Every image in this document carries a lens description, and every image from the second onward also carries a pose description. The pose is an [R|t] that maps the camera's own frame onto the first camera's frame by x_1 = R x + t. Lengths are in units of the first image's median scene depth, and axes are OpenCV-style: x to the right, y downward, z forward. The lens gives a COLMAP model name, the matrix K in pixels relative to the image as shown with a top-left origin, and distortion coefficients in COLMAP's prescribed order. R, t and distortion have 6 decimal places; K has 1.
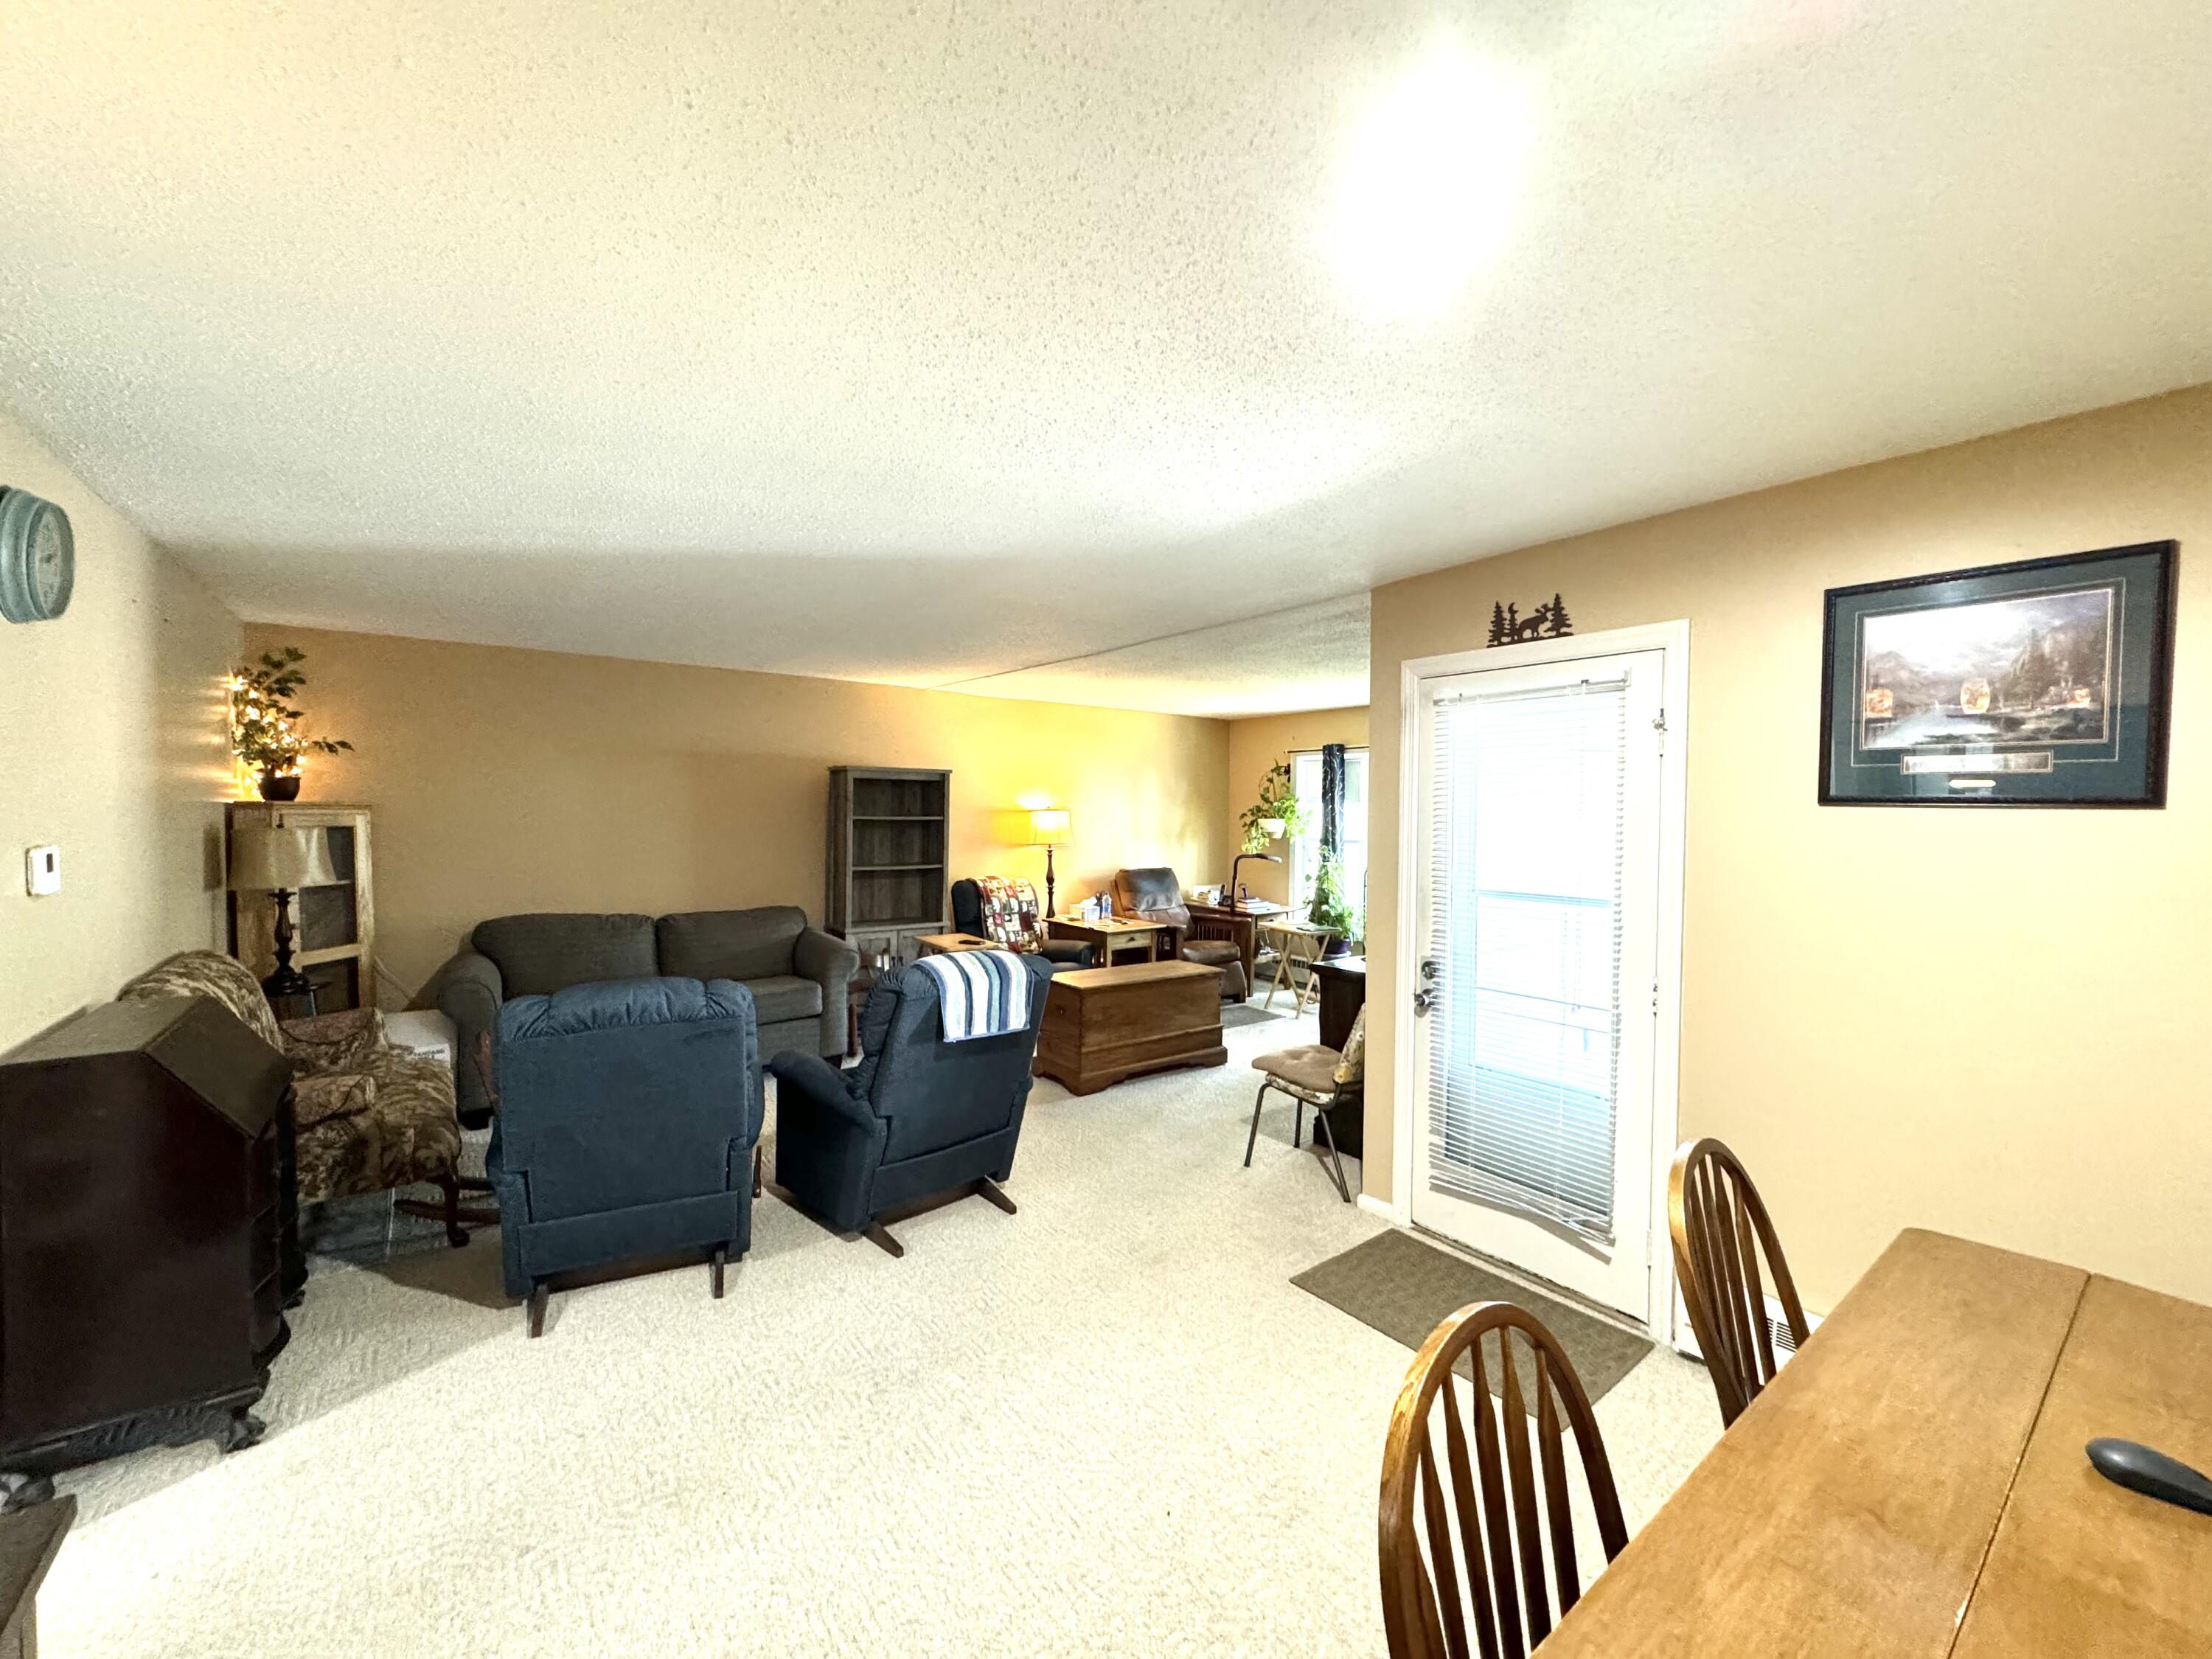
lens RADIAL K [[878.1, 0, 1109.7], [0, 878.1, 828.9], [0, 0, 1]] dist [-0.003761, 0.000310]
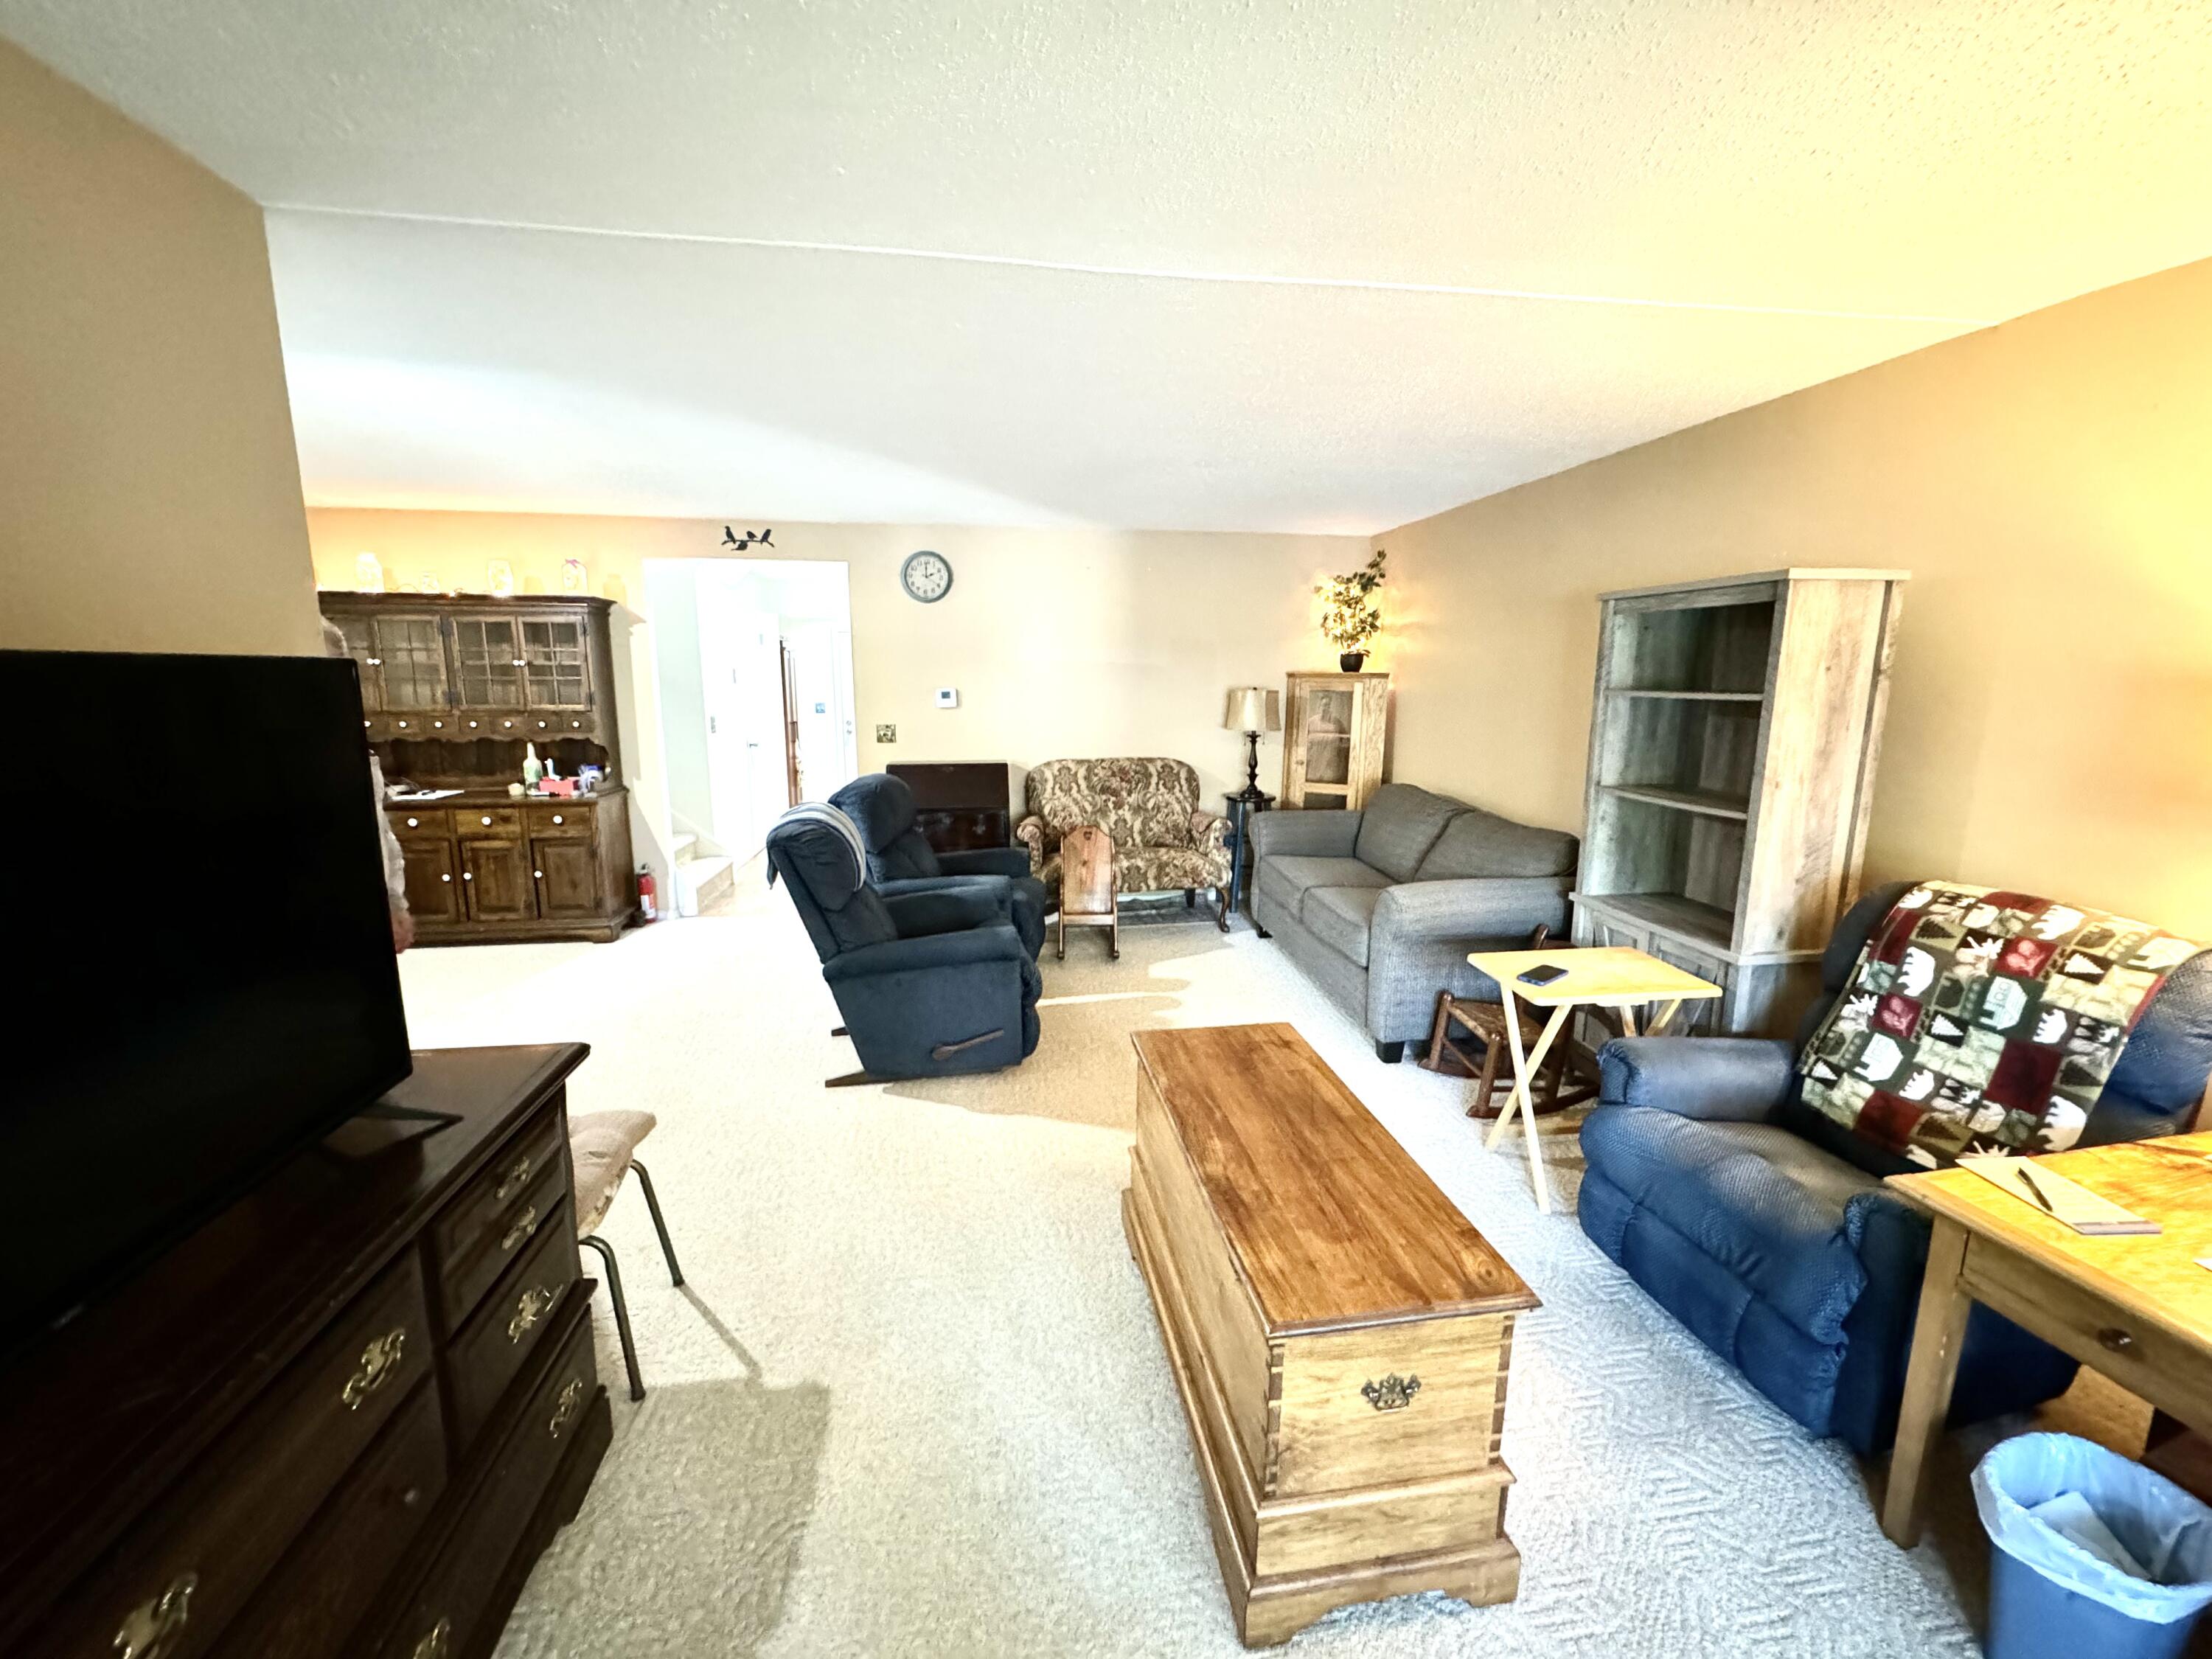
lens RADIAL K [[878.1, 0, 1107.9], [0, 878.1, 828.2], [0, 0, 1]] dist [-0.003761, 0.000310]
pose [[-0.475799, 0.141147, -0.868155, 0.412010], [-0.029981, 0.983864, 0.176391, -0.021313], [0.879043, 0.109955, -0.463890, 1.260956]]
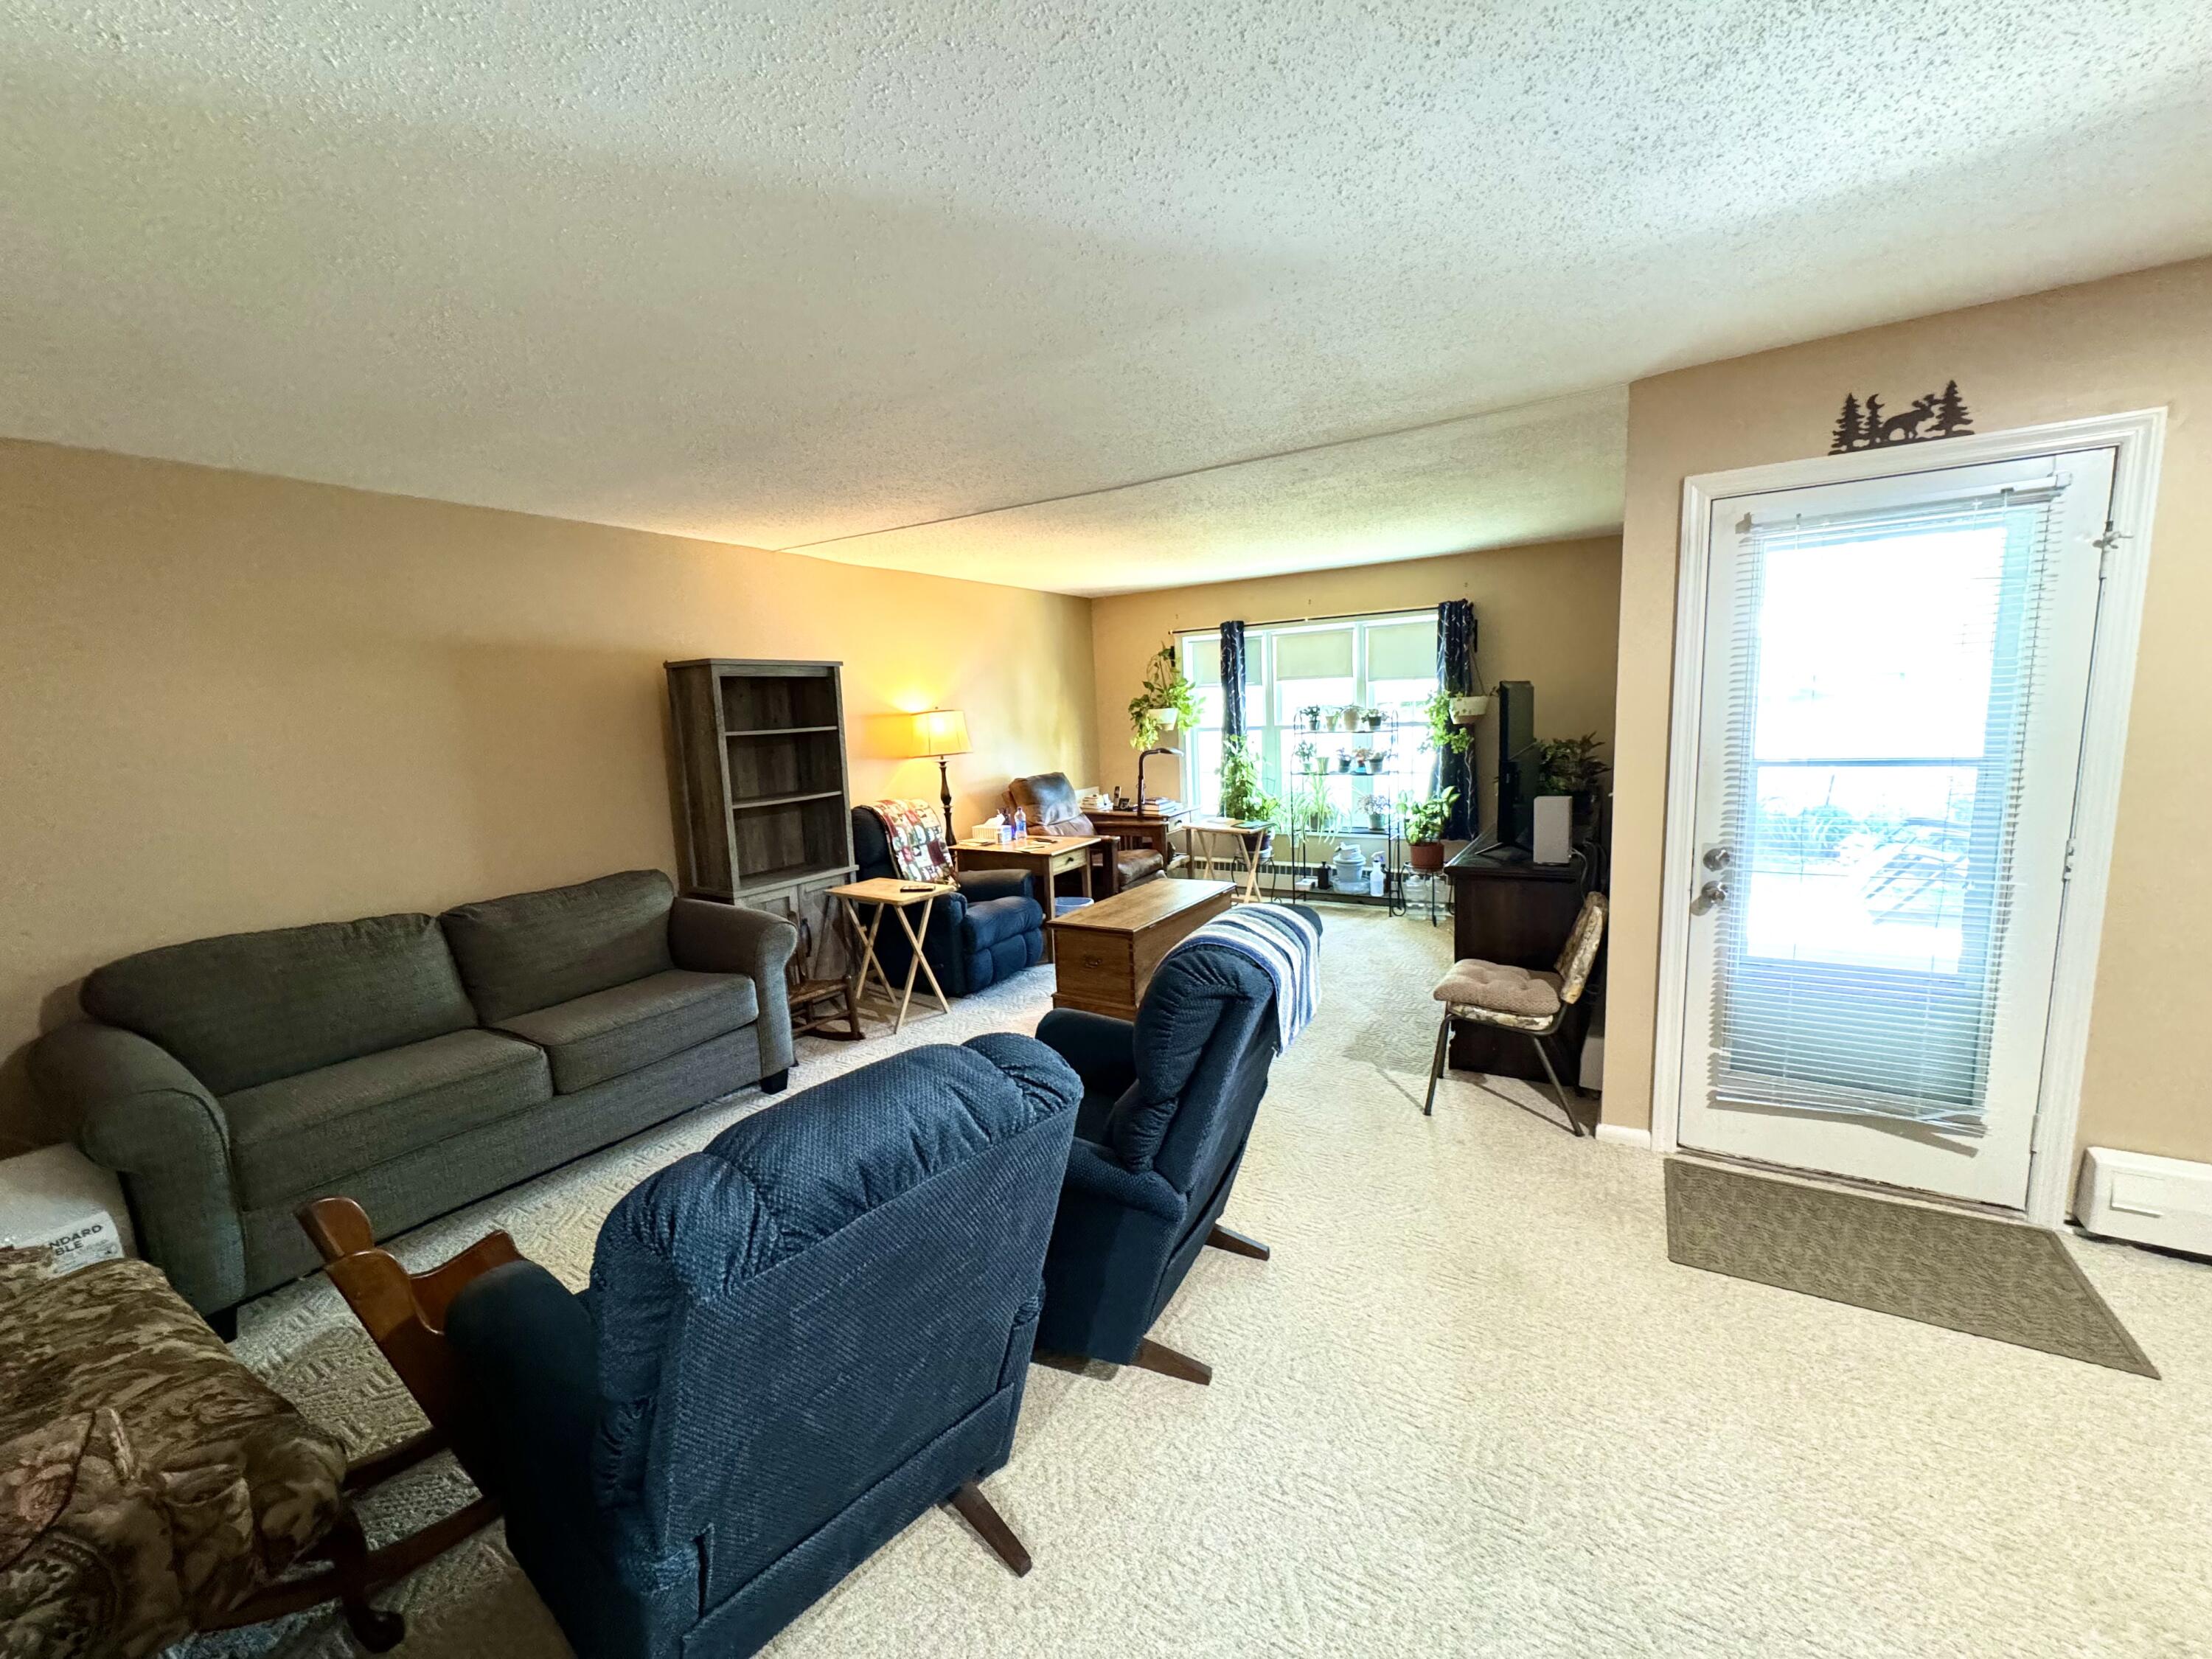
lens RADIAL K [[878.1, 0, 1104.0], [0, 878.1, 832.4], [0, 0, 1]] dist [-0.003761, 0.000310]
pose [[0.932970, -0.103557, 0.344735, -0.330775], [0.063511, 0.990055, 0.125527, -0.004830], [-0.354306, -0.095218, 0.930269, 0.303319]]
